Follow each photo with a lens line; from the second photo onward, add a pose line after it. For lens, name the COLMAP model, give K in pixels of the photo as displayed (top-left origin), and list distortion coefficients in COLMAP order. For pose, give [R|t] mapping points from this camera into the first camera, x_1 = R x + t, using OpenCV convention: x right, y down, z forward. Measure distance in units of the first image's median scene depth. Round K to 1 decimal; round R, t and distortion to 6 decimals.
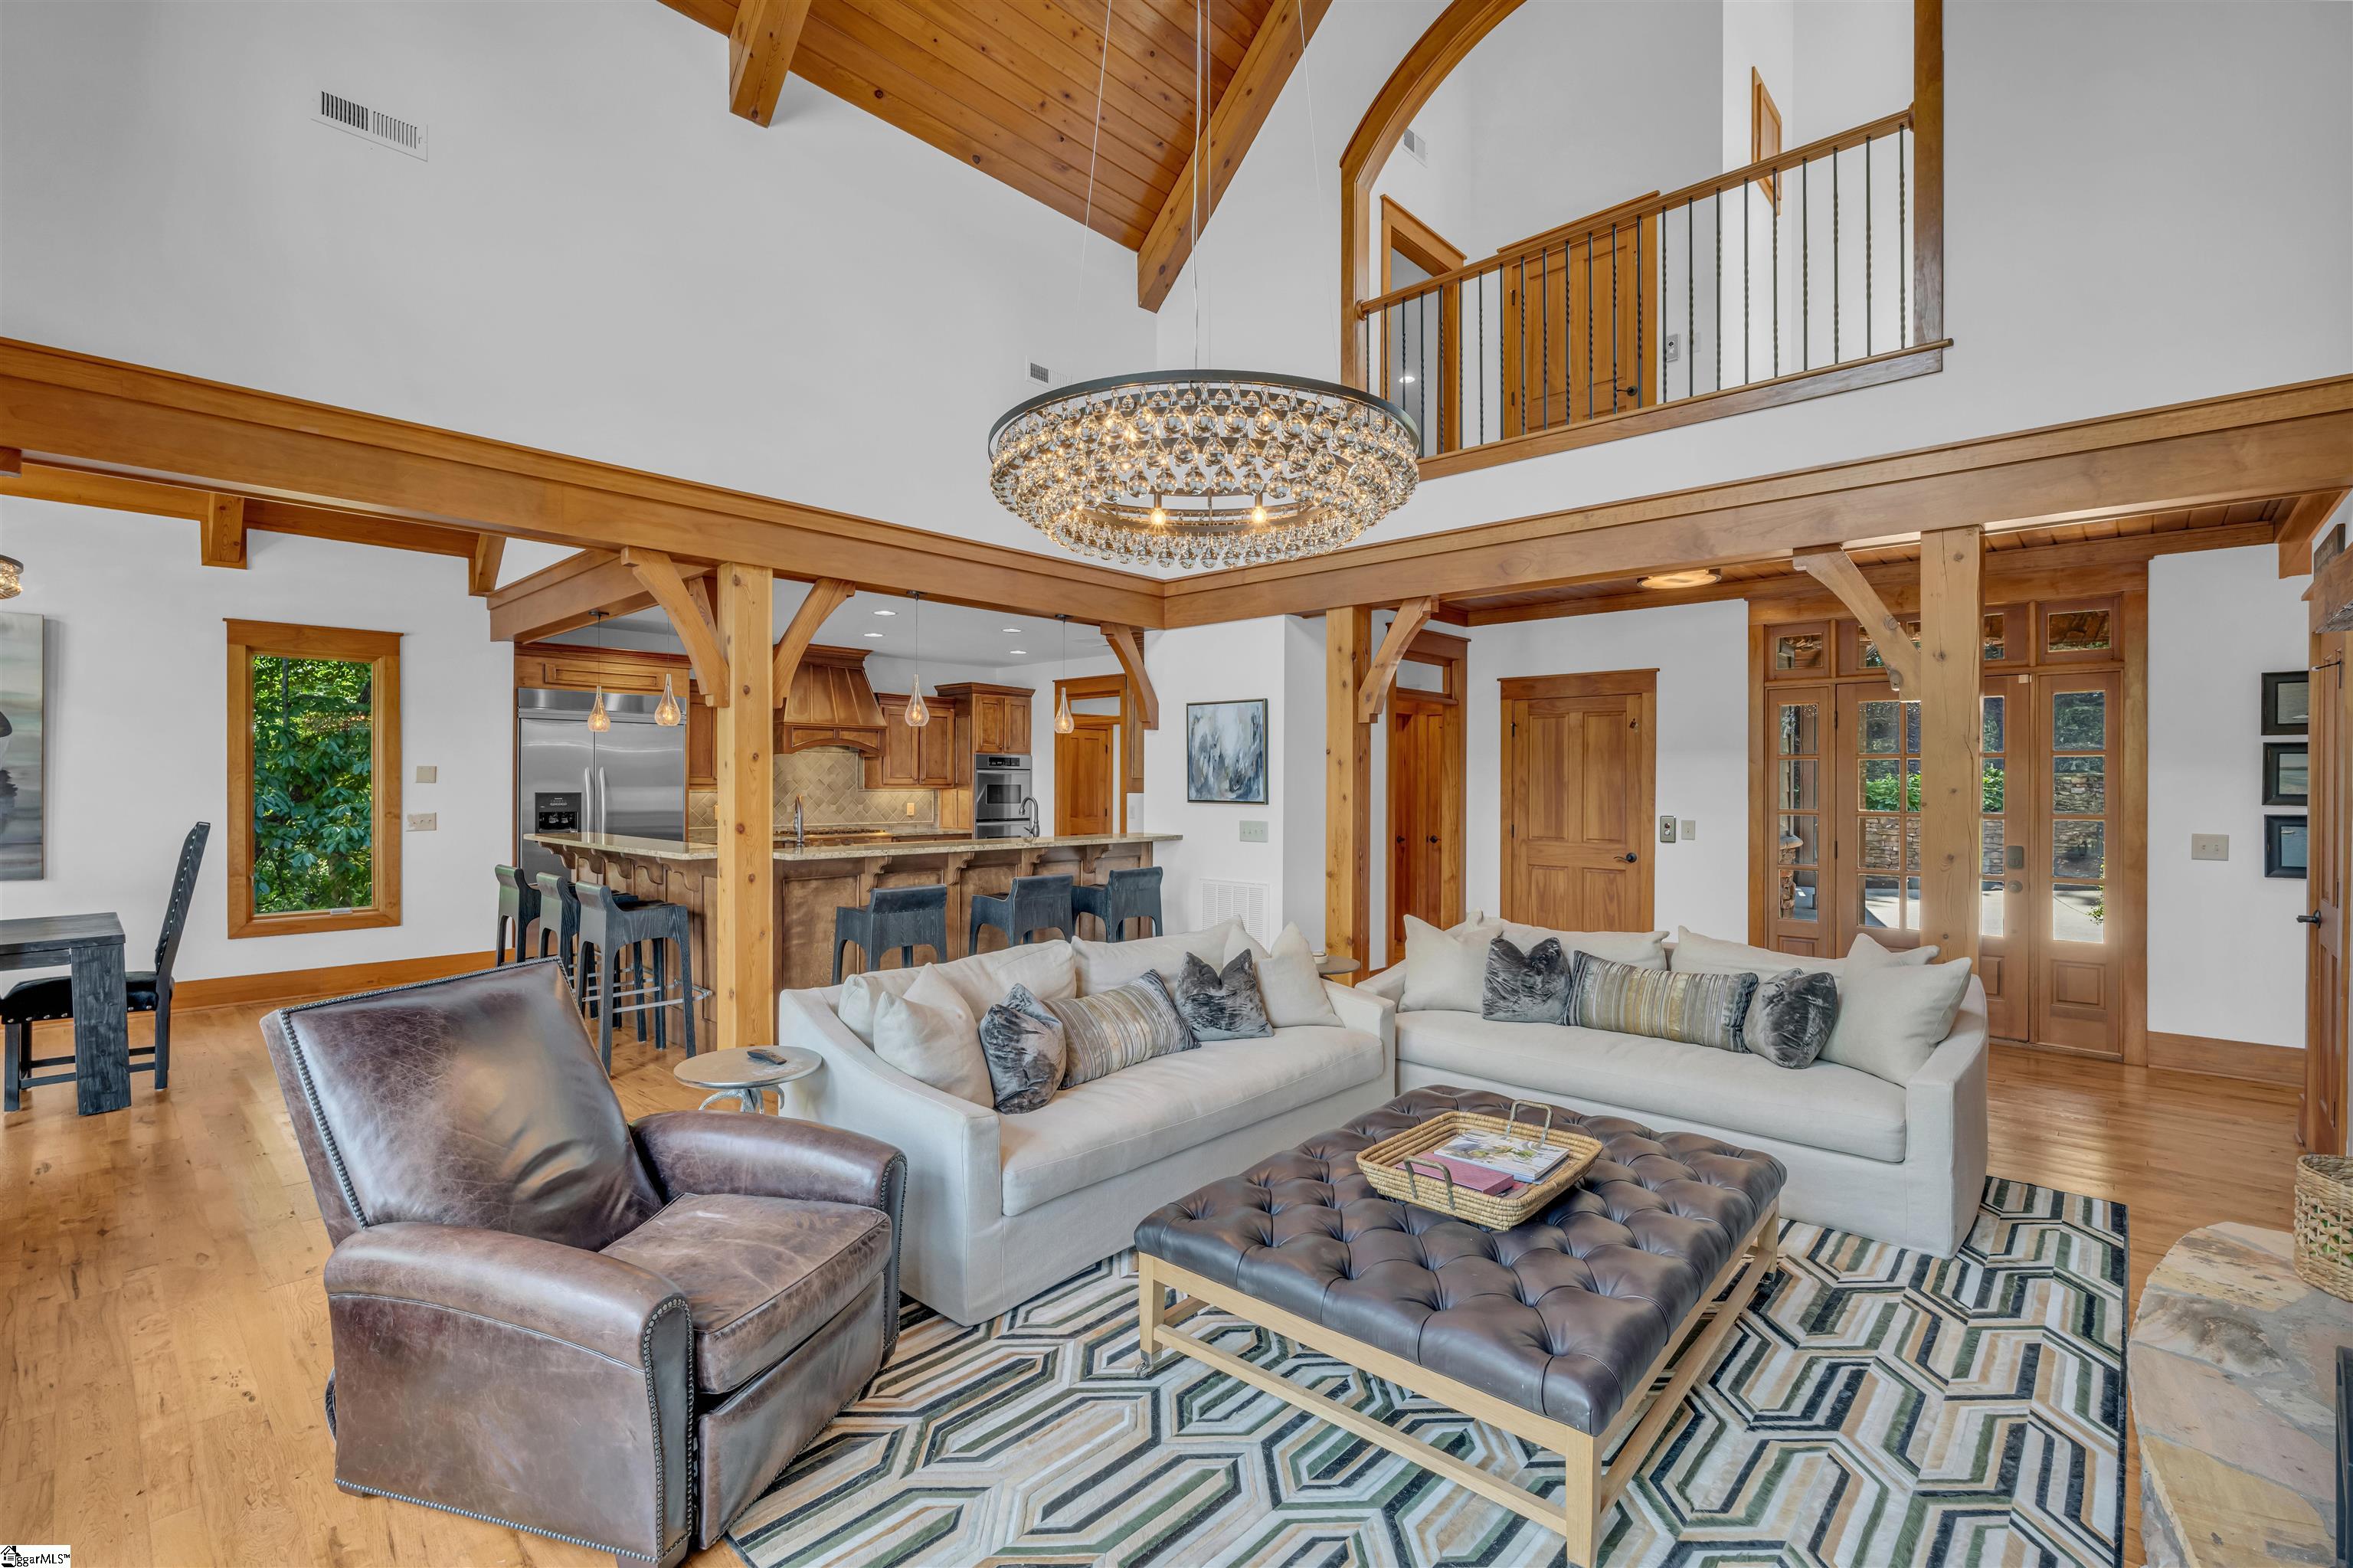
lens RADIAL K [[1025.4, 0, 1166.1], [0, 1025.4, 780.5], [0, 0, 1]] dist [0.000353, -0.000161]
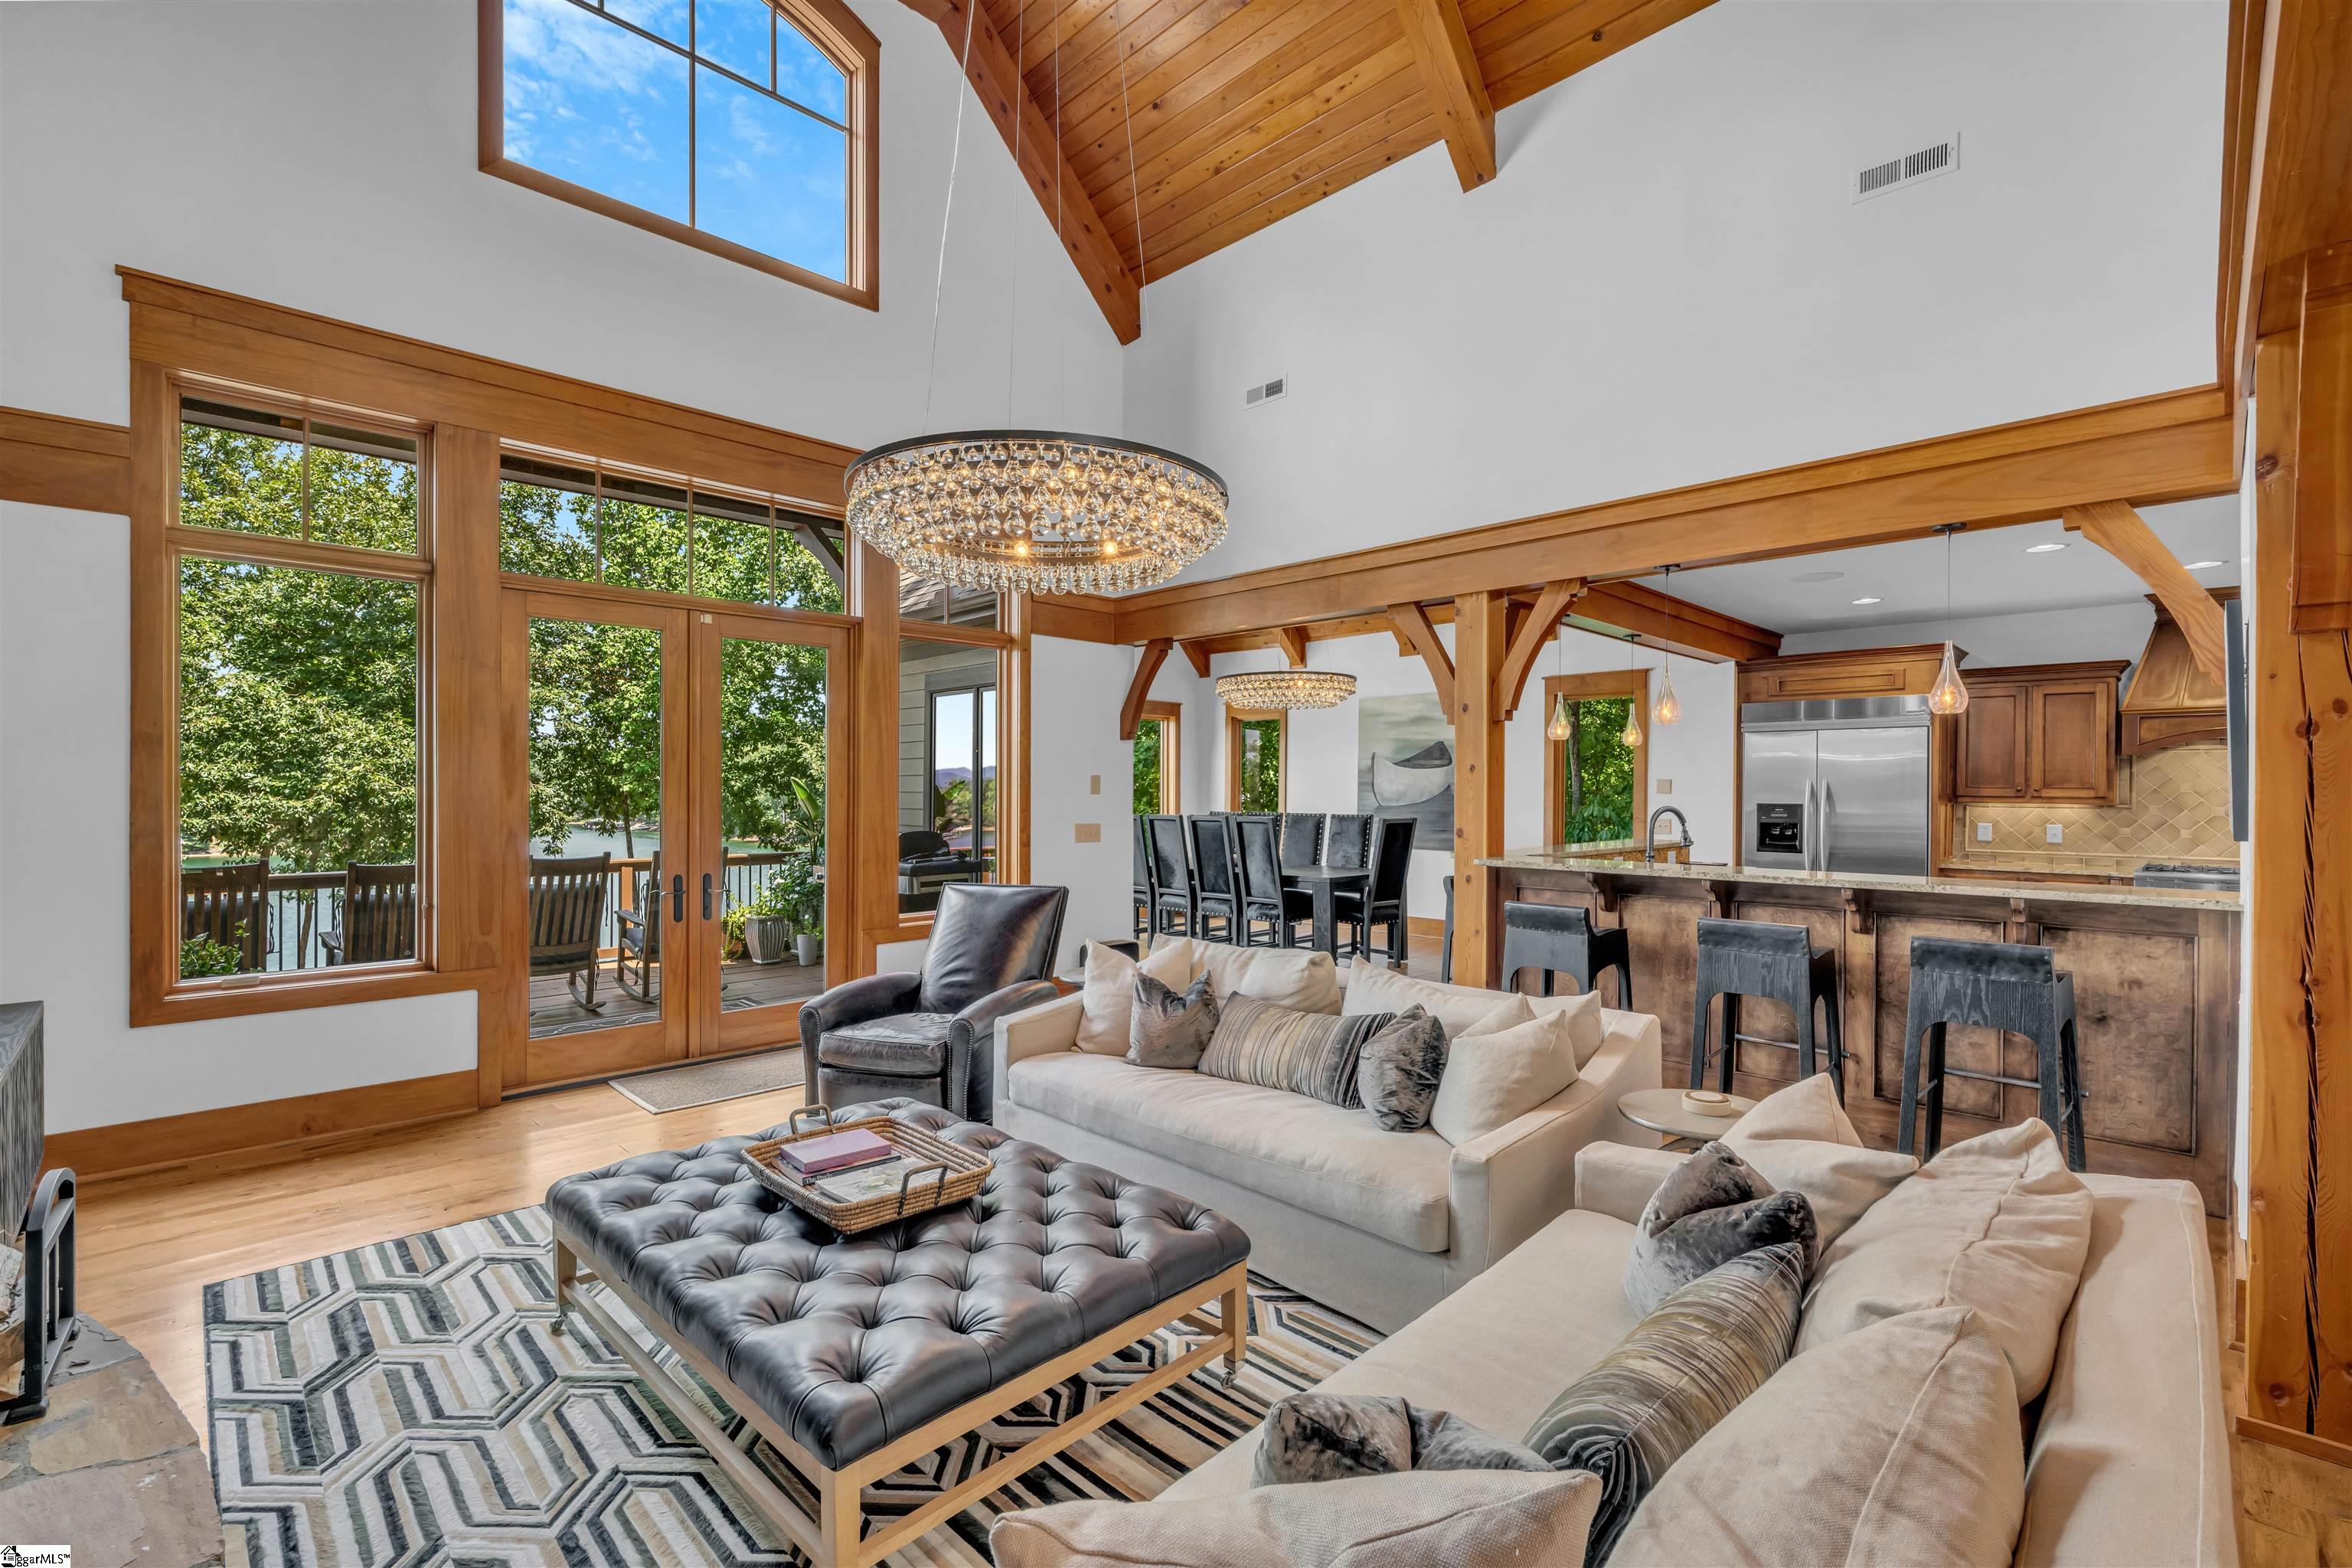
lens RADIAL K [[1024.9, 0, 1187.0], [0, 1024.9, 795.4], [0, 0, 1]] dist [0.000353, -0.000161]
pose [[-0.023816, 0.002703, -0.999713, 0.639279], [-0.000999, 0.999996, 0.002727, 0.001860], [0.999716, 0.001064, -0.023813, 0.658773]]
